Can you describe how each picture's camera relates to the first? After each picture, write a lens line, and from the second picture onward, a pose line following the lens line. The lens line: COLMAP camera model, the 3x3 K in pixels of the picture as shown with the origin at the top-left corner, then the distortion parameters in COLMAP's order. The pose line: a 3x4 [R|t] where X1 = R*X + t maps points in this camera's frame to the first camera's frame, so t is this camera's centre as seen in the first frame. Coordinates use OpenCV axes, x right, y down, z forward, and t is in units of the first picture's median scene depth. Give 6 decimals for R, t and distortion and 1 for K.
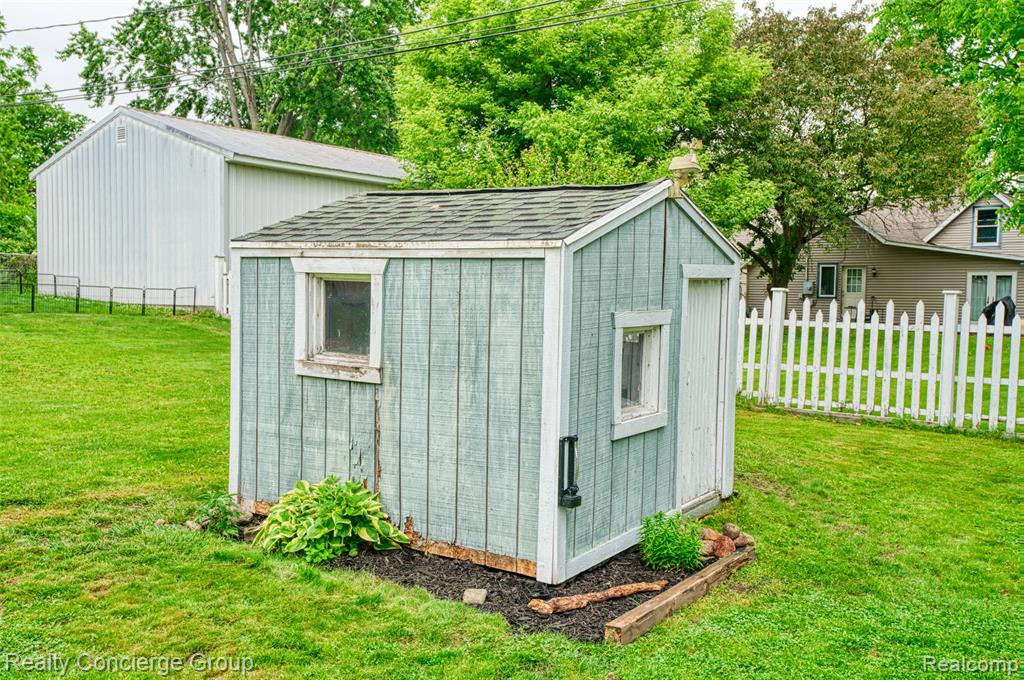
lens RADIAL K [[958.0, 0, 517.4], [0, 958.0, 345.8], [0, 0, 1]] dist [-0.000440, 0.000000]
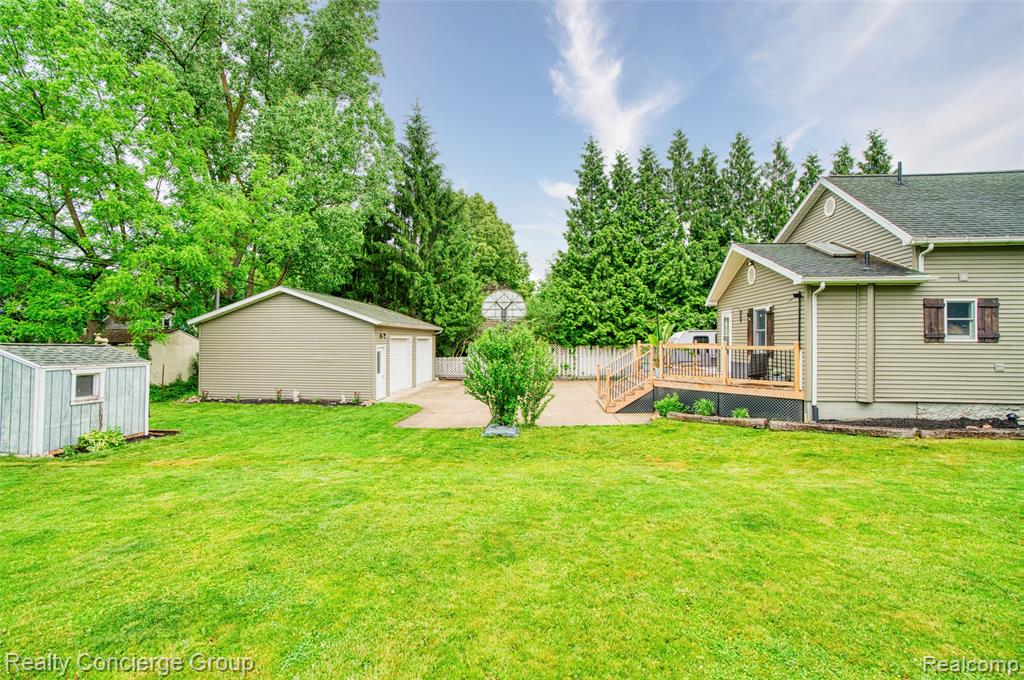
lens RADIAL K [[474.9, 0, 506.4], [0, 474.9, 334.6], [0, 0, 1]] dist [-0.037659, 0.014510]
pose [[-0.482873, -0.004829, 0.875677, -0.672808], [0.038614, 0.998895, 0.026802, -0.056484], [-0.874839, 0.046755, -0.482153, 0.130212]]
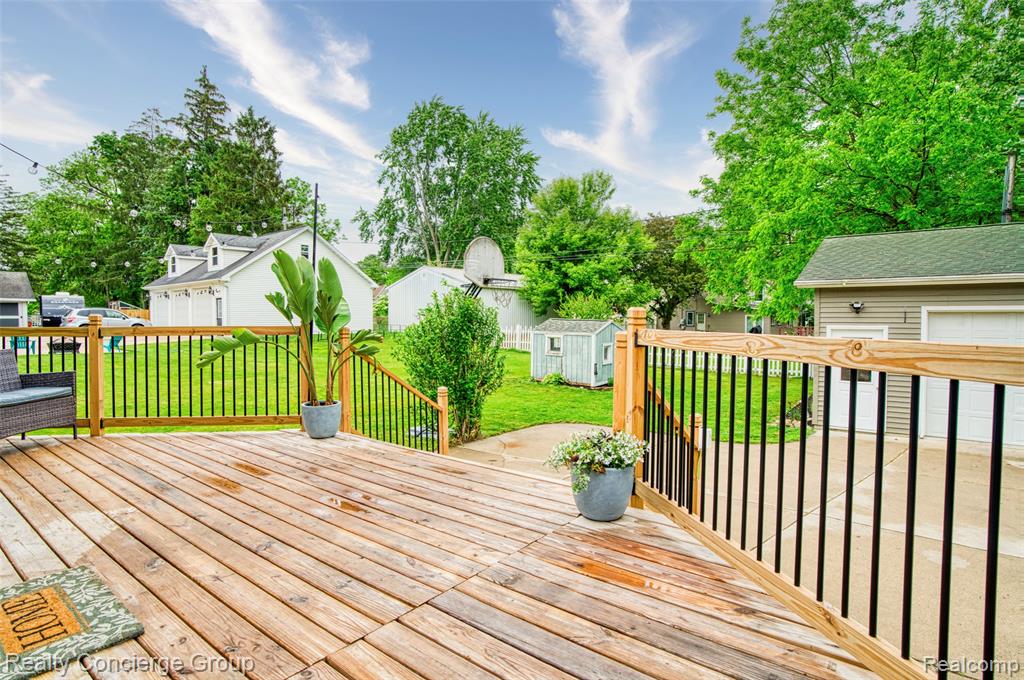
lens RADIAL K [[545.2, 0, 506.6], [0, 545.2, 334.0], [0, 0, 1]] dist [-0.040060, 0.018670]
pose [[0.997714, -0.014698, -0.065962, -0.070675], [0.013106, 0.999614, -0.024503, -0.005071], [0.066297, 0.023583, 0.997521, -0.634293]]
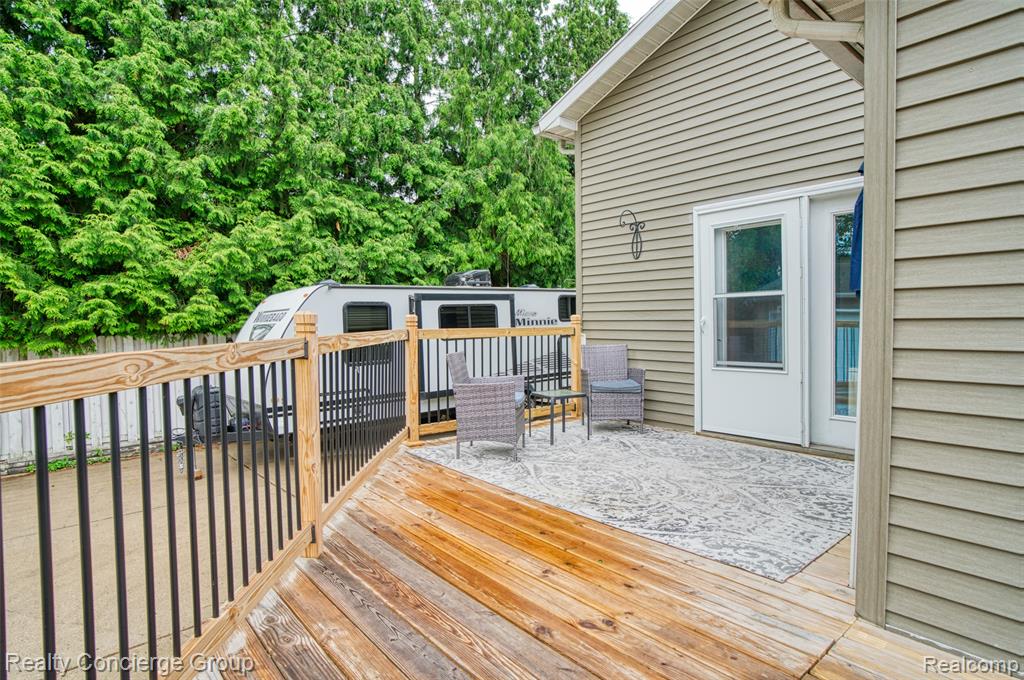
lens RADIAL K [[545.2, 0, 505.7], [0, 545.2, 335.5], [0, 0, 1]] dist [-0.040060, 0.018670]
pose [[-0.968268, -0.012178, 0.249616, -0.089692], [0.009113, 0.996427, 0.083963, -0.013631], [-0.249746, 0.083573, -0.964698, -0.483375]]
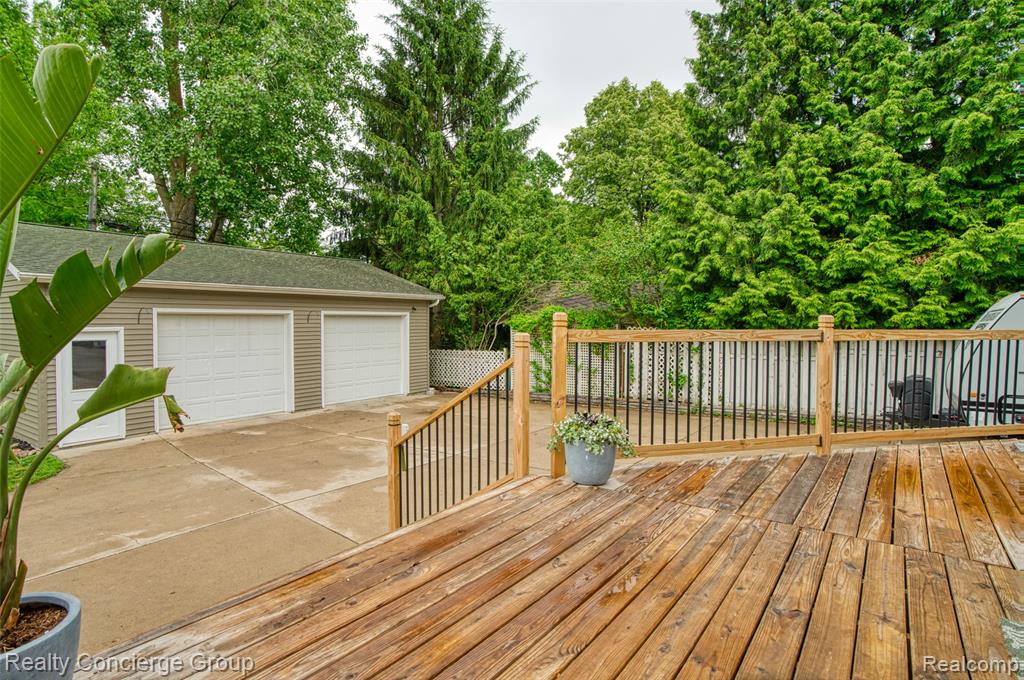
lens RADIAL K [[545.2, 0, 500.0], [0, 545.2, 333.8], [0, 0, 1]] dist [-0.040060, 0.018670]
pose [[0.023563, -0.041123, 0.998876, -0.229903], [0.050043, 0.997950, 0.039904, -0.016652], [-0.998469, 0.049047, 0.025572, -0.466917]]
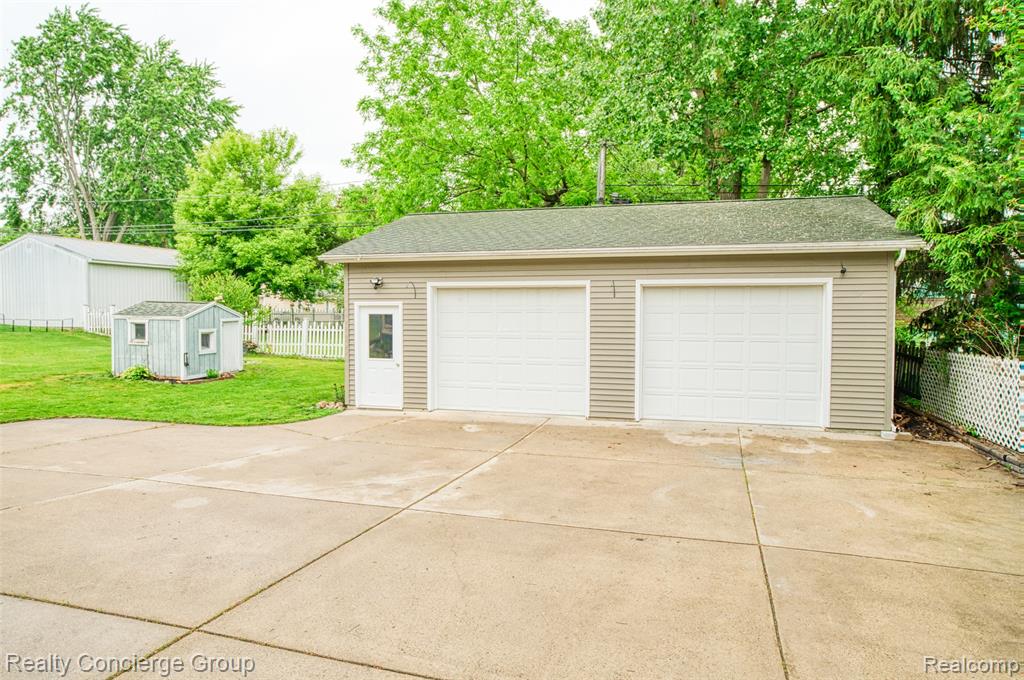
lens RADIAL K [[648.9, 0, 502.3], [0, 648.9, 339.0], [0, 0, 1]] dist [-0.007730, 0.008756]
pose [[0.953530, -0.025741, 0.300197, 0.156870], [0.028347, 0.999589, -0.004328, 0.019875], [-0.299962, 0.012637, 0.953867, -0.718203]]
